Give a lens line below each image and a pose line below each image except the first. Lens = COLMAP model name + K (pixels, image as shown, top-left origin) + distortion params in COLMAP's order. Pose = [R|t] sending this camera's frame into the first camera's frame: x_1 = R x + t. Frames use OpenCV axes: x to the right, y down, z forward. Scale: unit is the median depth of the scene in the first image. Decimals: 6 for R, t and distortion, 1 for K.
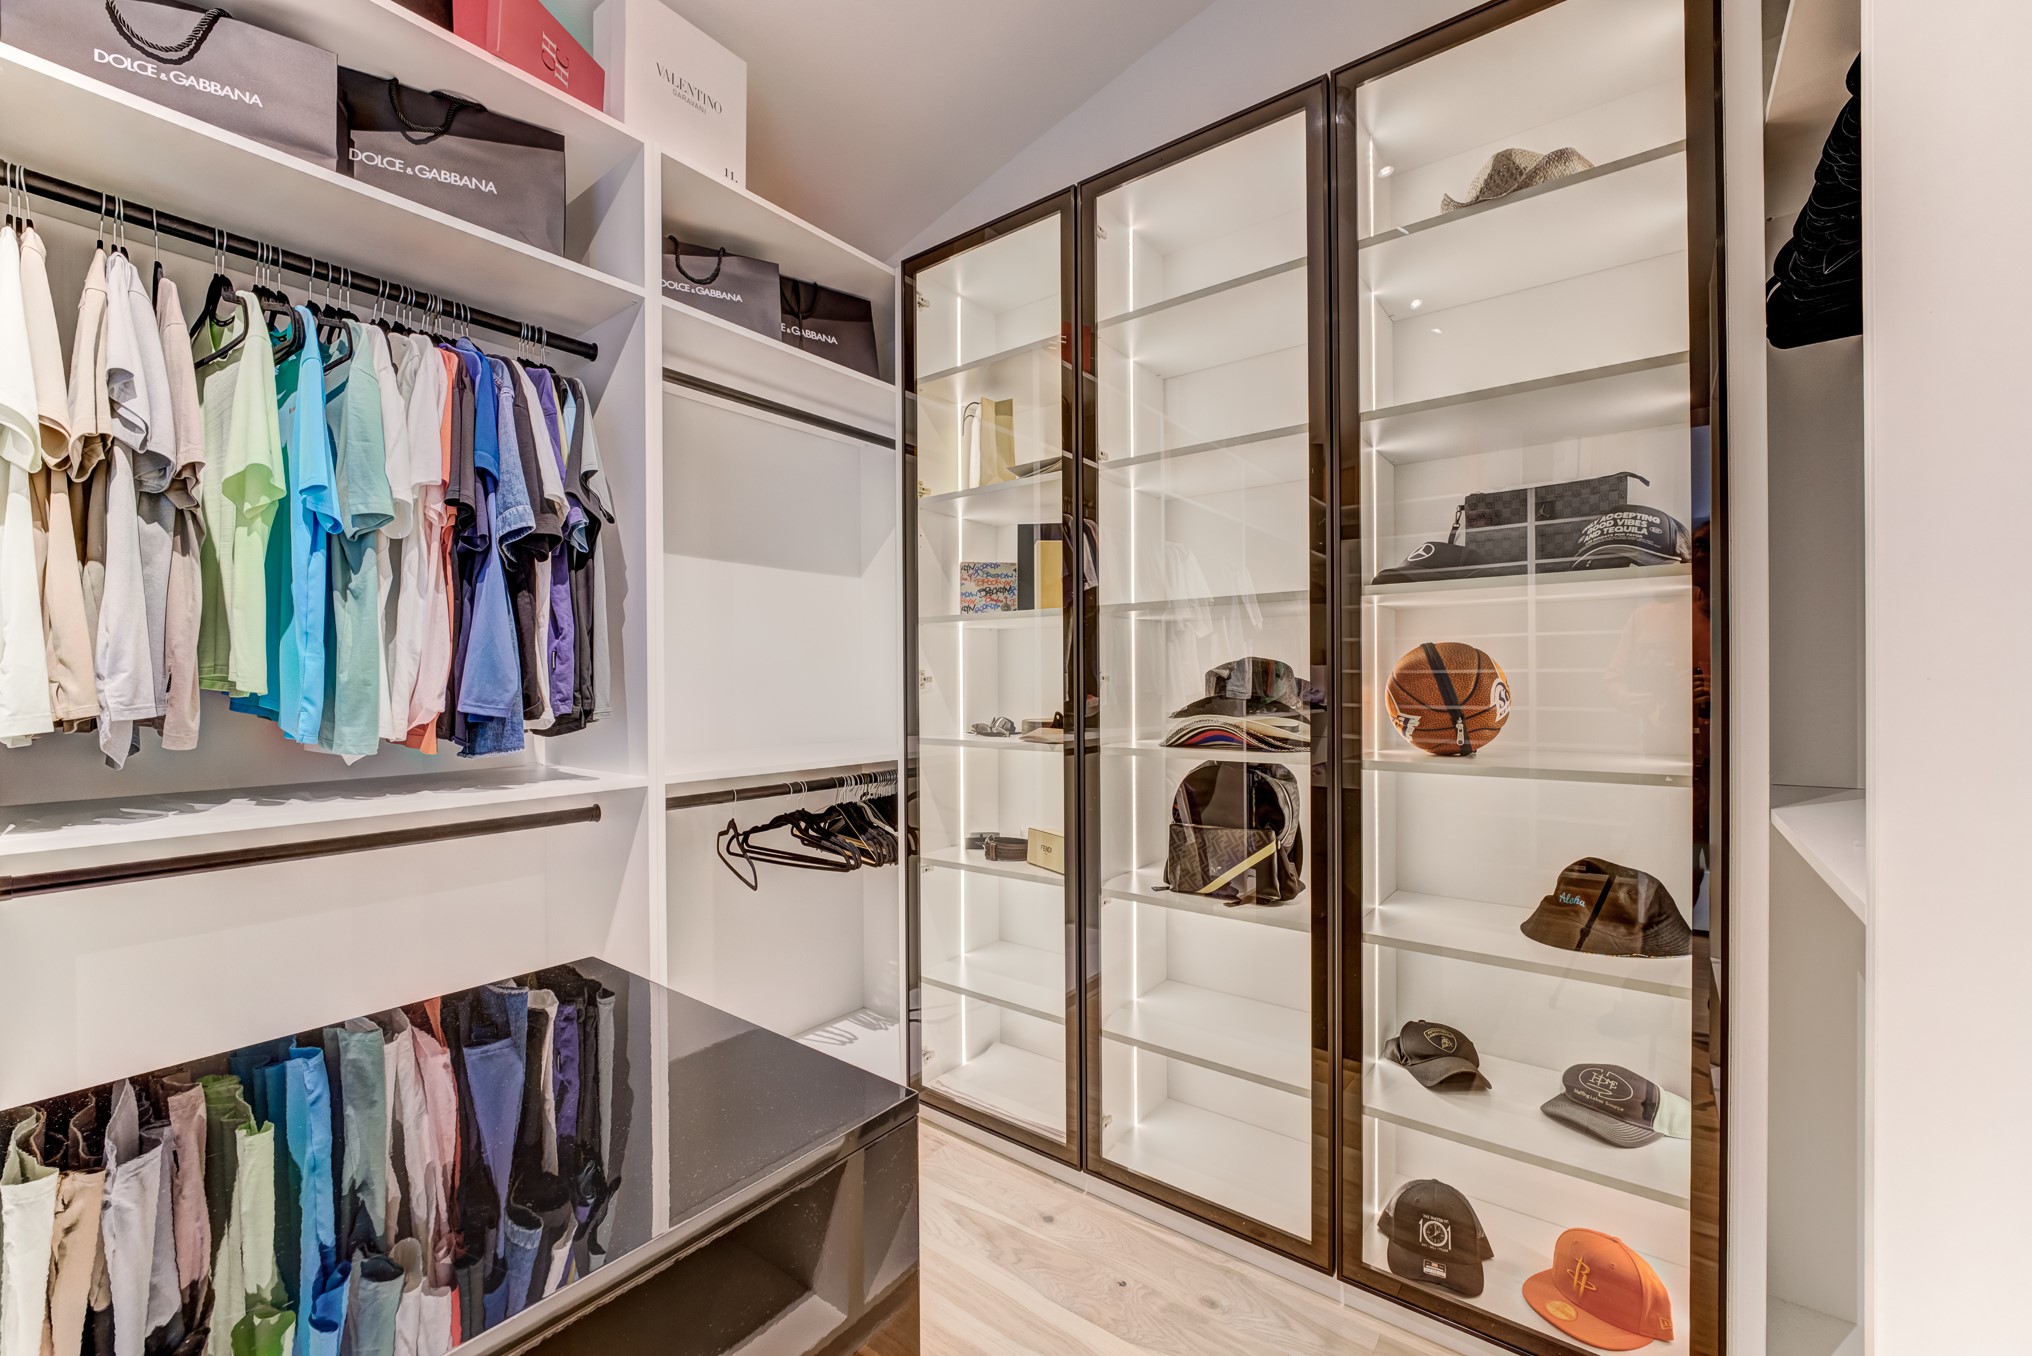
lens RADIAL K [[820.6, 0, 1012.6], [0, 820.6, 686.4], [0, 0, 1]] dist [-0.009027, 0.000514]
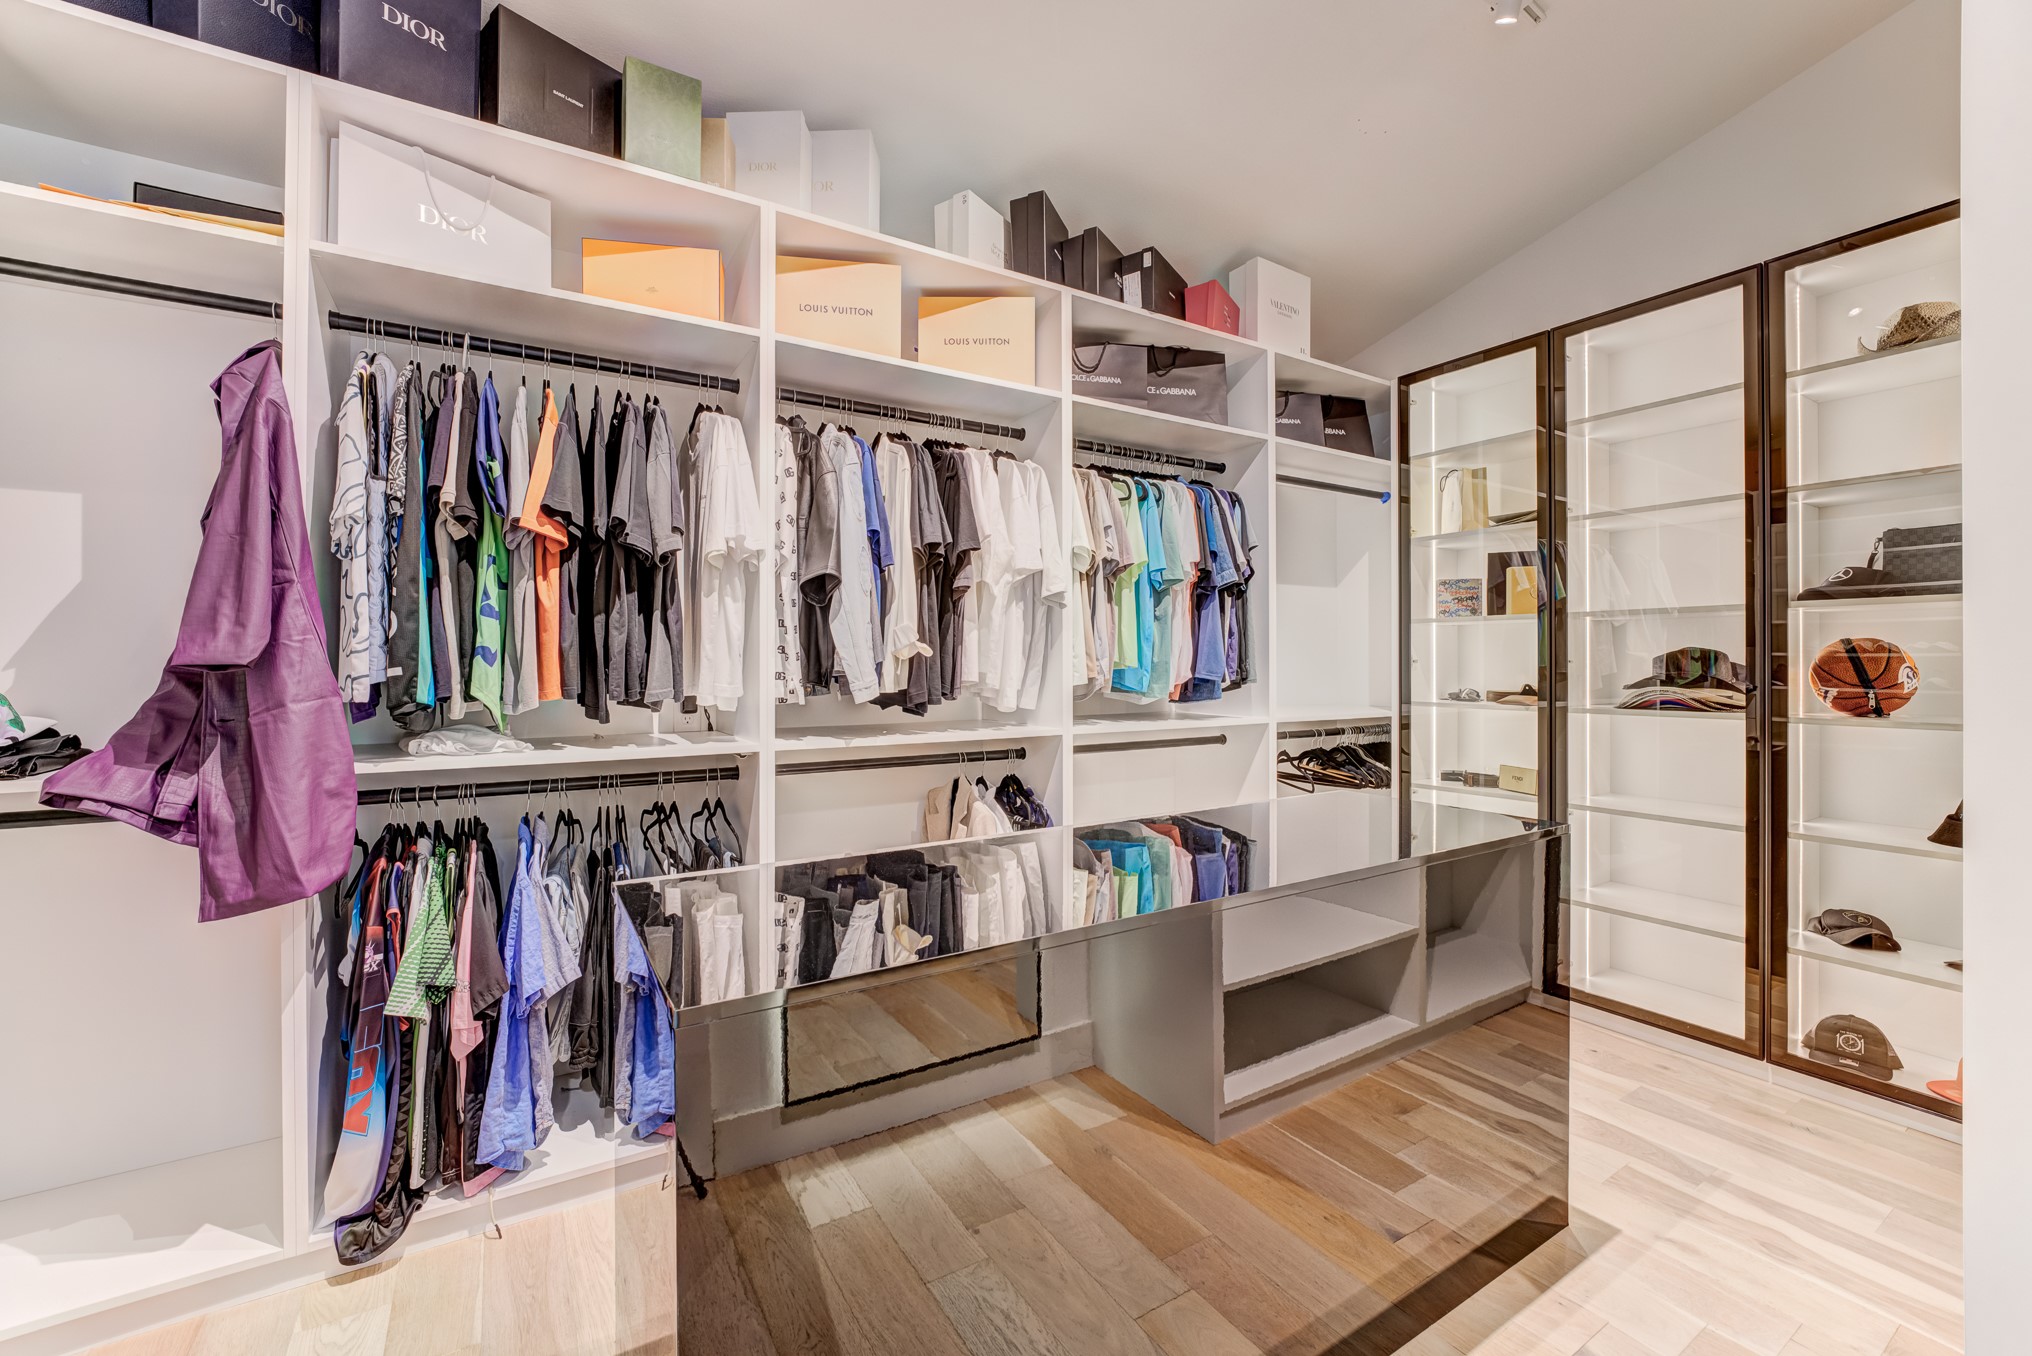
lens RADIAL K [[820.6, 0, 1018.5], [0, 820.6, 661.0], [0, 0, 1]] dist [-0.009027, 0.000514]
pose [[0.937509, 0.004799, -0.347927, -0.338104], [-0.006607, 0.999970, -0.004010, 0.001910], [0.347898, 0.006058, 0.937513, -0.796477]]
